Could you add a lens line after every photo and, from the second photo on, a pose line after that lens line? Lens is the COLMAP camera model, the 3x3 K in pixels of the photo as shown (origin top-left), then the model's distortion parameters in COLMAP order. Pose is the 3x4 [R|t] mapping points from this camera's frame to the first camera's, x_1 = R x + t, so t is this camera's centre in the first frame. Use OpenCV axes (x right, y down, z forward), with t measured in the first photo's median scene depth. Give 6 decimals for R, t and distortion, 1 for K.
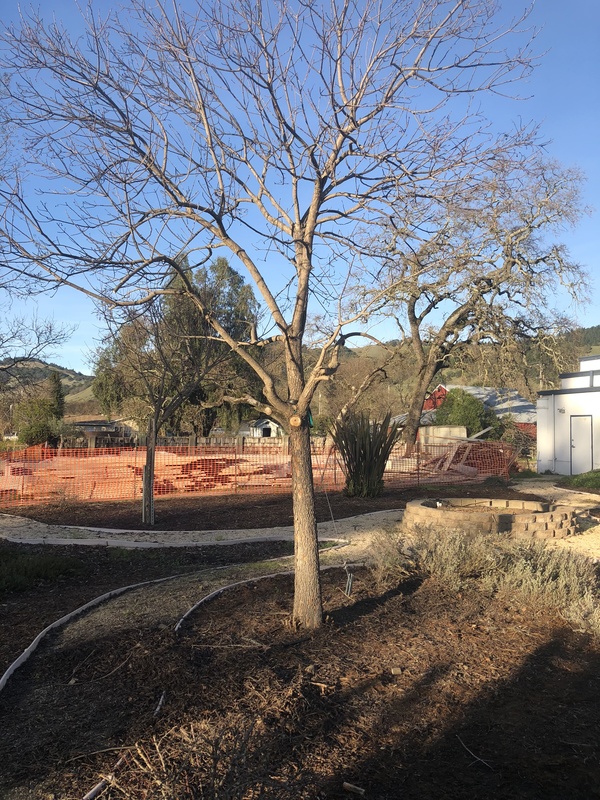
lens RADIAL K [[646.7, 0, 300.9], [0, 646.7, 397.5], [0, 0, 1]] dist [0.004992, -0.000418]
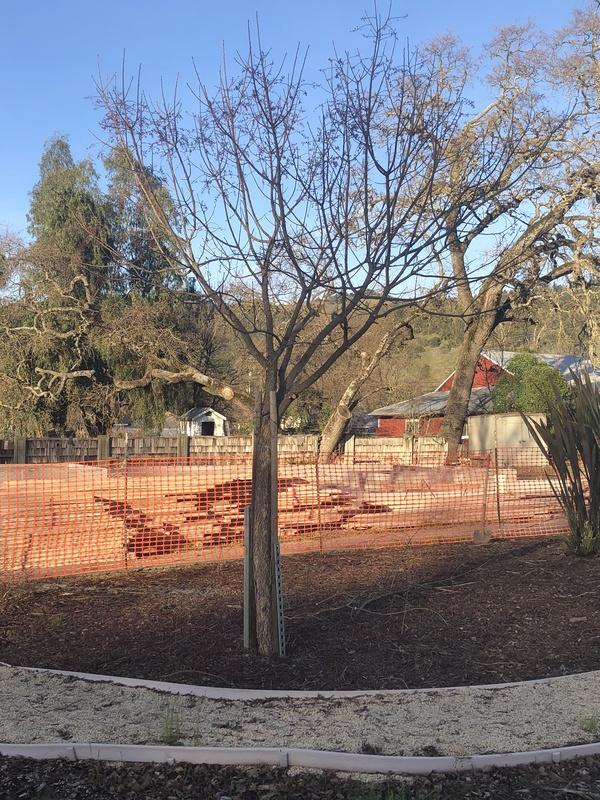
lens RADIAL K [[964.8, 0, 299.5], [0, 964.8, 403.5], [0, 0, 1]] dist [0.068975, 0.000000]
pose [[0.996244, -0.011464, 0.085824, -0.061135], [0.009080, 0.999564, 0.028112, 0.005760], [-0.086108, -0.027227, 0.995914, 0.094132]]
